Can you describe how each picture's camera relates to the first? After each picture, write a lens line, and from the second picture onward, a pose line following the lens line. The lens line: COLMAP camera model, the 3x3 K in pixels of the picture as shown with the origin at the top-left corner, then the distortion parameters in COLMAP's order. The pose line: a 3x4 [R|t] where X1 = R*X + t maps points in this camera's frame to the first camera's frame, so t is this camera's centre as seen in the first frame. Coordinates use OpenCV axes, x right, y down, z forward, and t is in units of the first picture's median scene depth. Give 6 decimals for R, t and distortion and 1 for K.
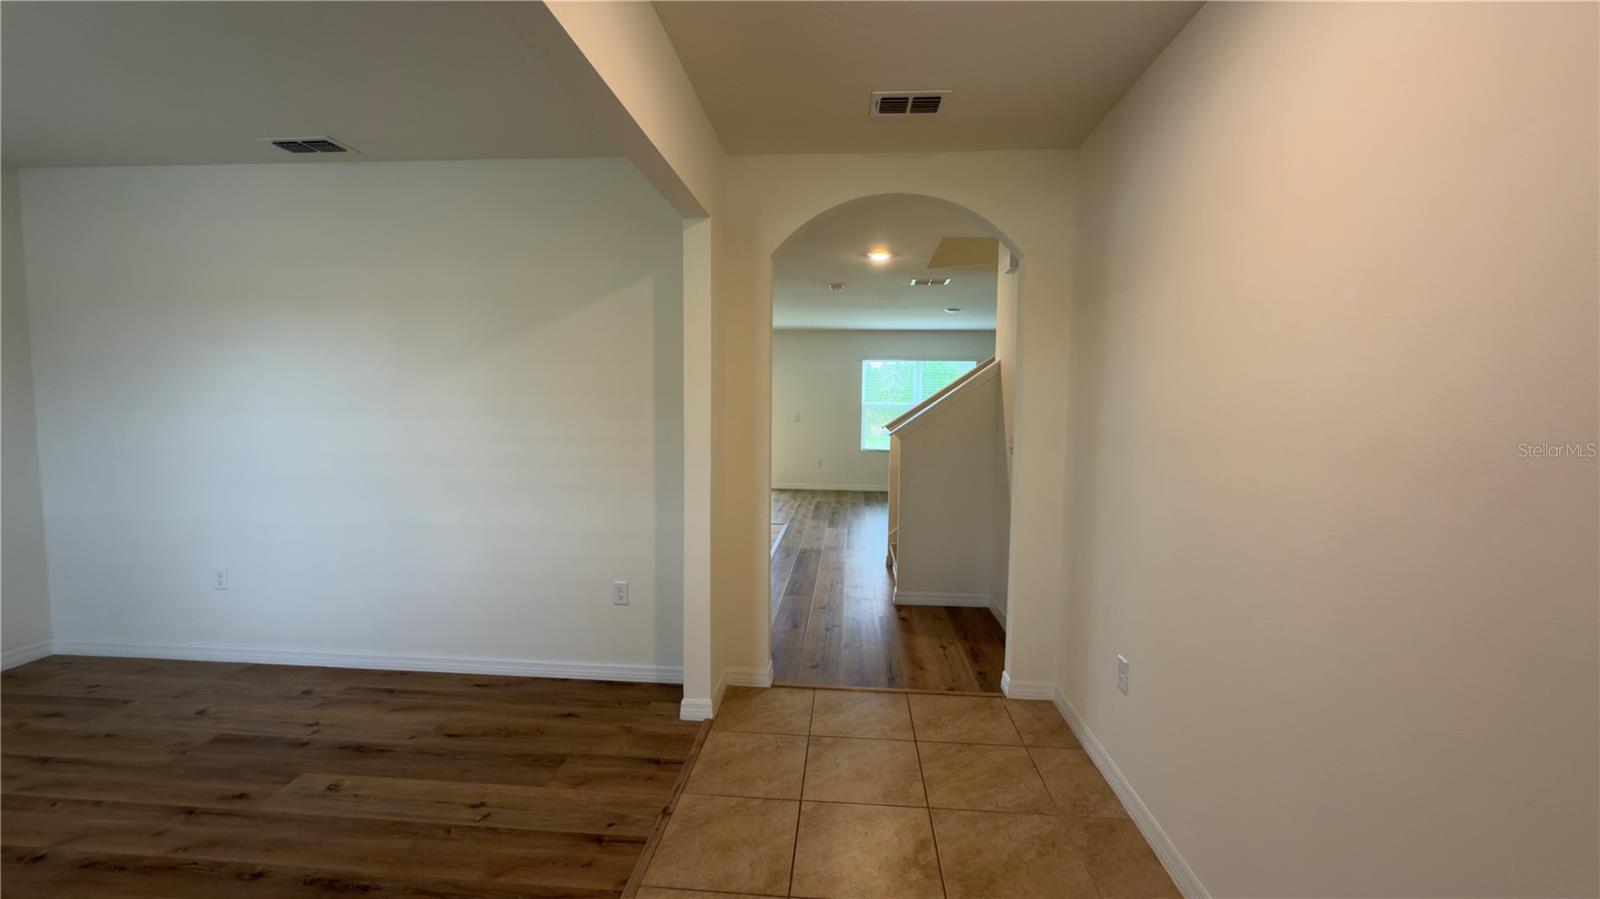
lens RADIAL K [[638.4, 0, 800.0], [0, 638.4, 449.5], [0, 0, 1]] dist [0.000656, -0.000183]
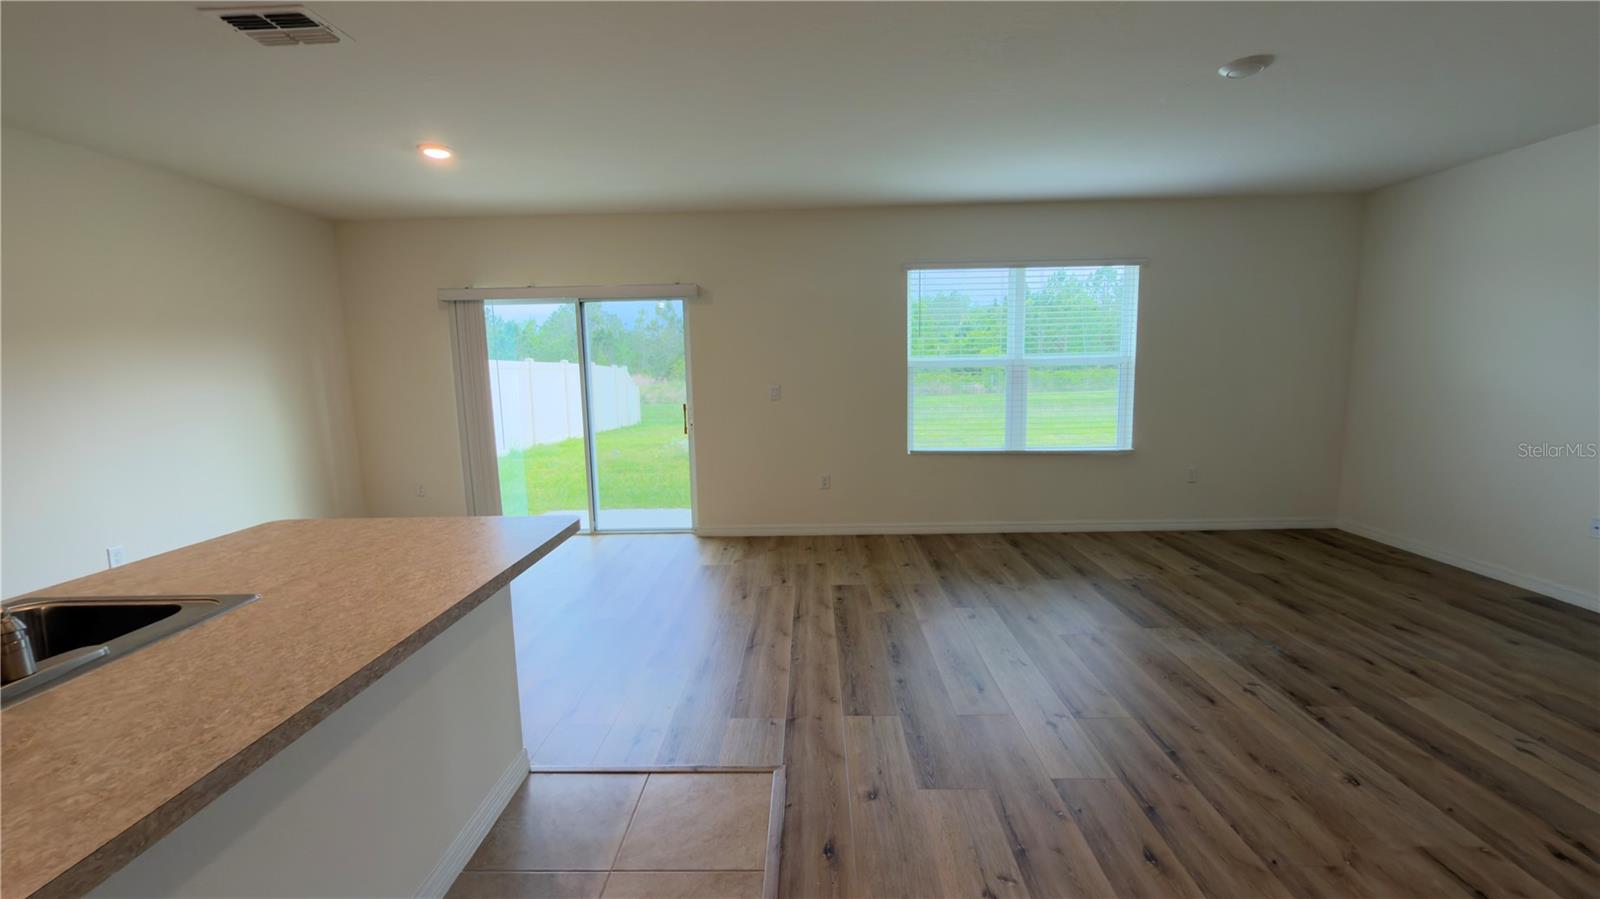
lens RADIAL K [[638.4, 0, 800.0], [0, 638.4, 449.5], [0, 0, 1]] dist [0.000656, -0.000183]
pose [[0.997589, -0.040811, 0.056133, -0.057864], [0.037198, 0.997258, 0.063972, -0.139575], [-0.058590, -0.061729, 0.996372, 1.893918]]
